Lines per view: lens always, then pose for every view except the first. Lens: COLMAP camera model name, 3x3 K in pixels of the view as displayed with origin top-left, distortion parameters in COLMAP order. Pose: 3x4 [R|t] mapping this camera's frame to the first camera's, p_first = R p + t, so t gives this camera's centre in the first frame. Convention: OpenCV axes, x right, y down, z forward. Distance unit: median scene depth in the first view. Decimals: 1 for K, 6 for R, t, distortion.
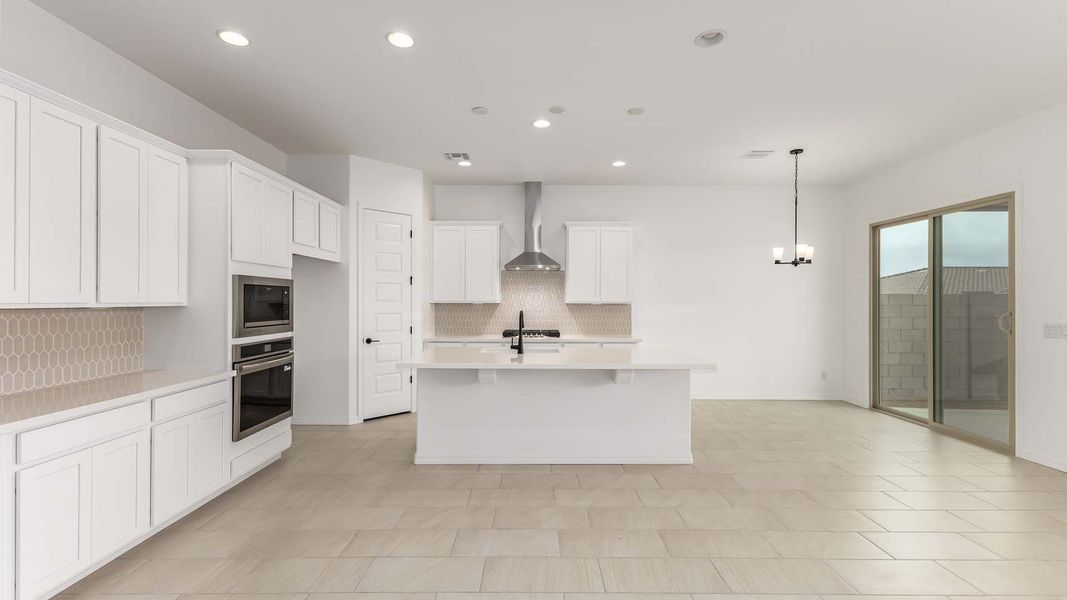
lens RADIAL K [[455.6, 0, 533.5], [0, 455.6, 300.0], [0, 0, 1]] dist [0.004376, -0.000081]
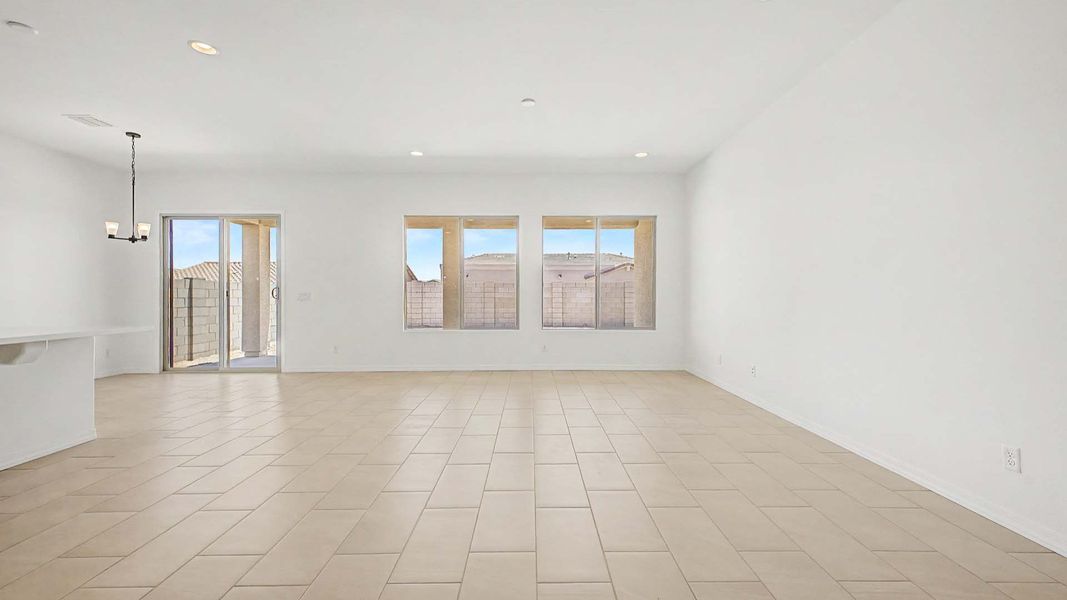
lens RADIAL K [[428.5, 0, 533.5], [0, 428.5, 300.0], [0, 0, 1]] dist [0.000210, -0.000395]
pose [[-0.013214, -0.009793, 0.999865, -0.480123], [-0.001448, 0.999951, 0.009775, 0.052790], [-0.999912, -0.001319, -0.013227, 0.088777]]
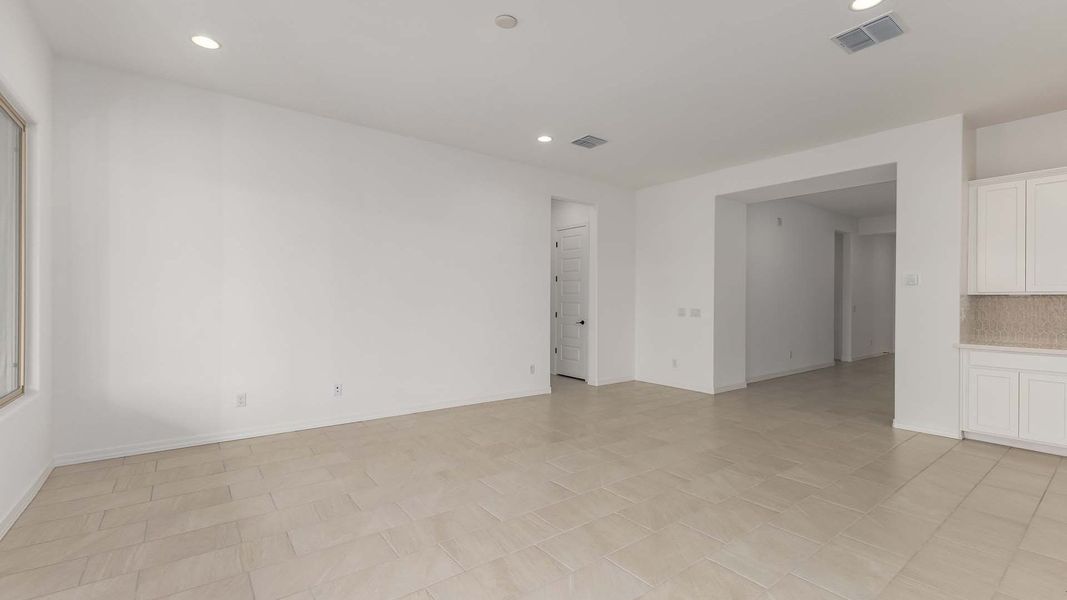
lens RADIAL K [[428.5, 0, 533.5], [0, 428.5, 300.0], [0, 0, 1]] dist [0.000210, -0.000395]
pose [[-0.778384, 0.000844, -0.627788, 0.768701], [-0.001306, 0.999995, 0.002964, 0.019320], [0.627787, 0.003127, -0.778379, 0.546630]]
